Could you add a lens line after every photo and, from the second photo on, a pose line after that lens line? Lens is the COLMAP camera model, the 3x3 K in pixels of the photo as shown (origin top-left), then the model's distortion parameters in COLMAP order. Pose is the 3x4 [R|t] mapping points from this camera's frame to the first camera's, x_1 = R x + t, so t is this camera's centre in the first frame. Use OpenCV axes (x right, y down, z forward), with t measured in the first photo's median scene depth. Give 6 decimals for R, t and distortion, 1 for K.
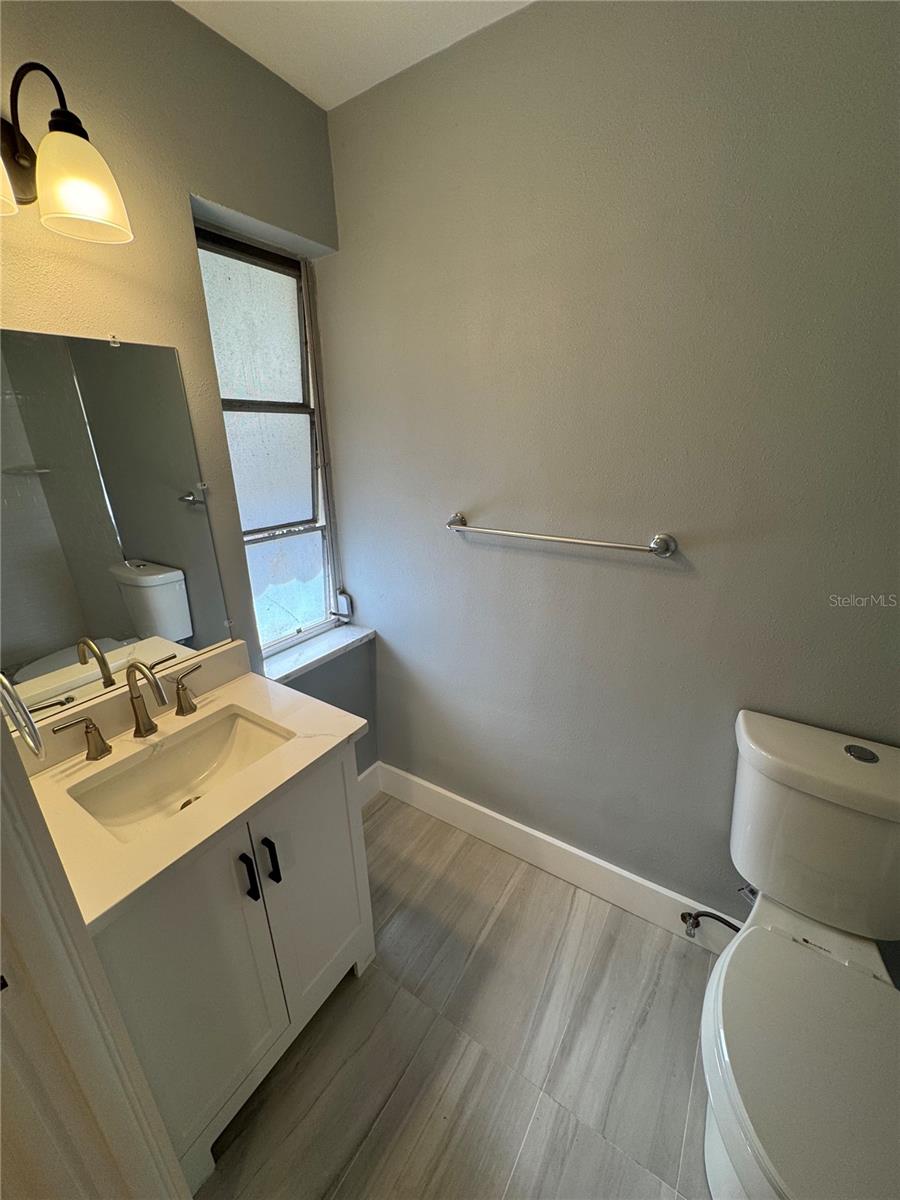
lens RADIAL K [[479.8, 0, 450.0], [0, 479.8, 600.0], [0, 0, 1]] dist [-0.001865, -0.000161]
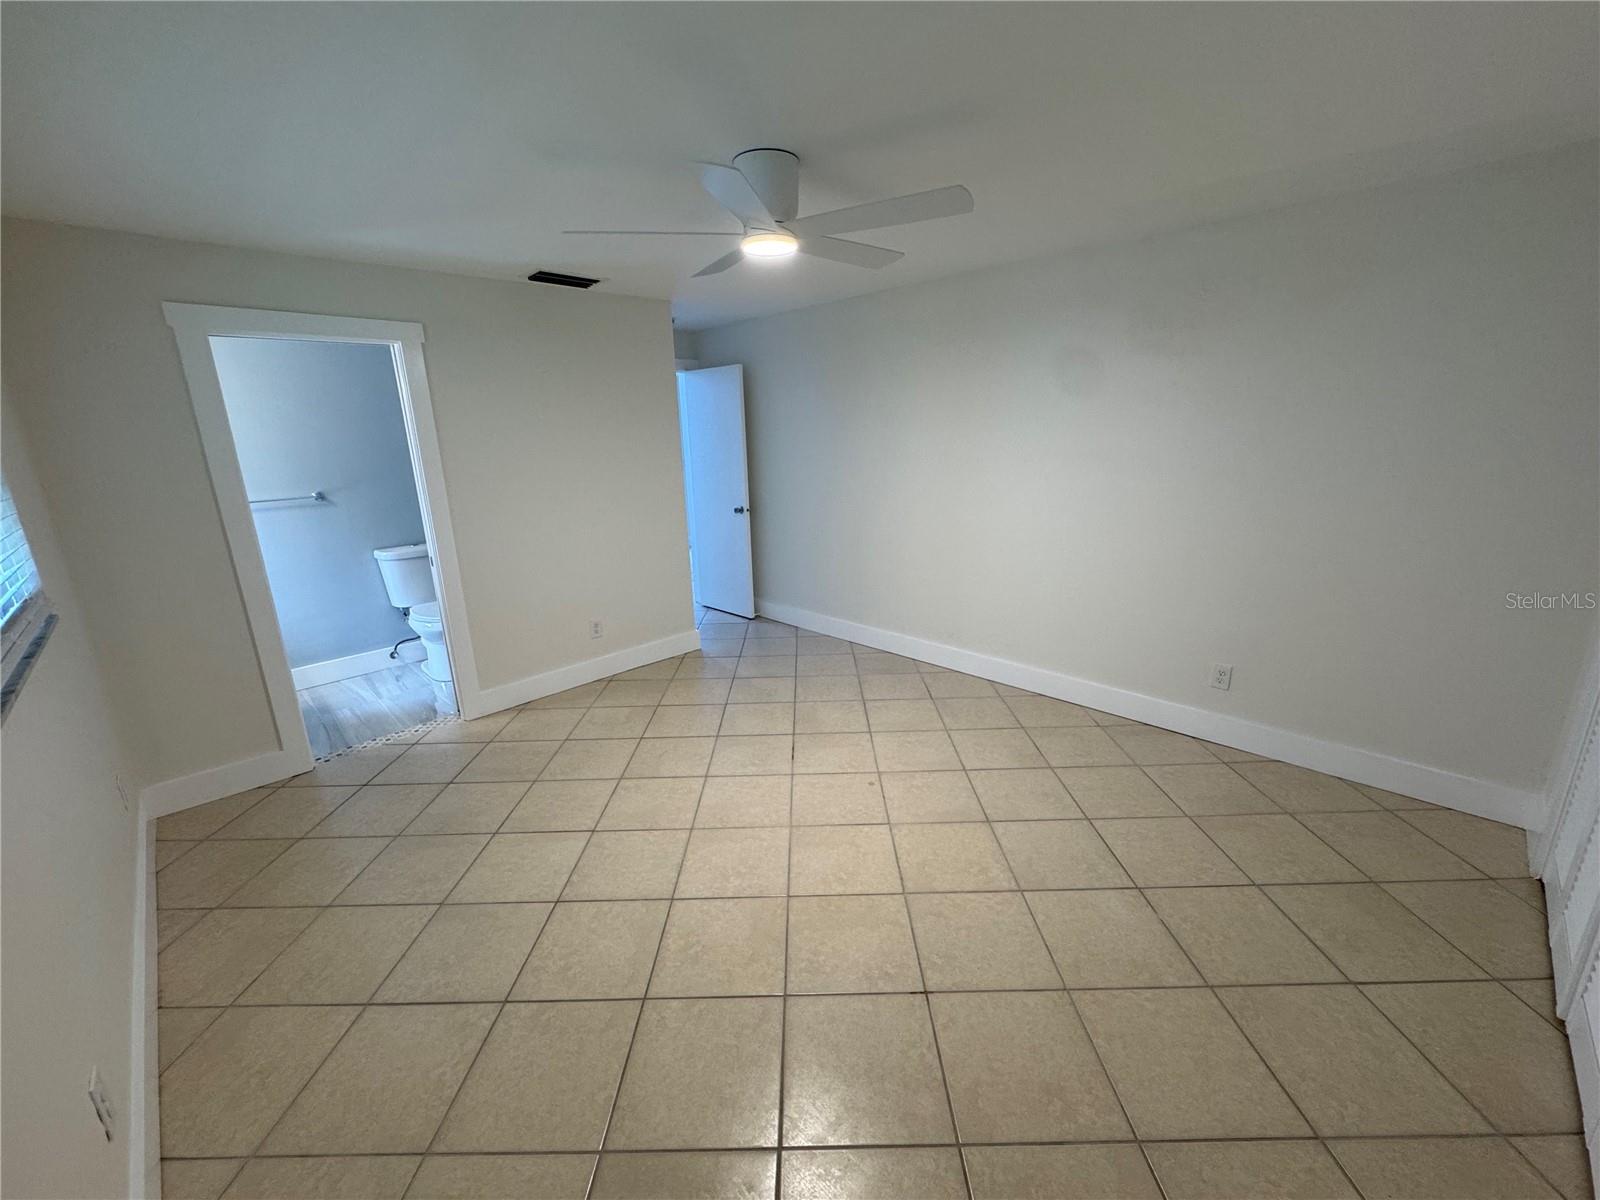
lens RADIAL K [[639.7, 0, 800.0], [0, 639.7, 600.0], [0, 0, 1]] dist [-0.001865, -0.000161]
pose [[0.211098, -0.241119, 0.947259, -2.114973], [0.356324, 0.921395, 0.155128, 0.698690], [-0.910204, 0.304783, 0.280421, -1.881898]]
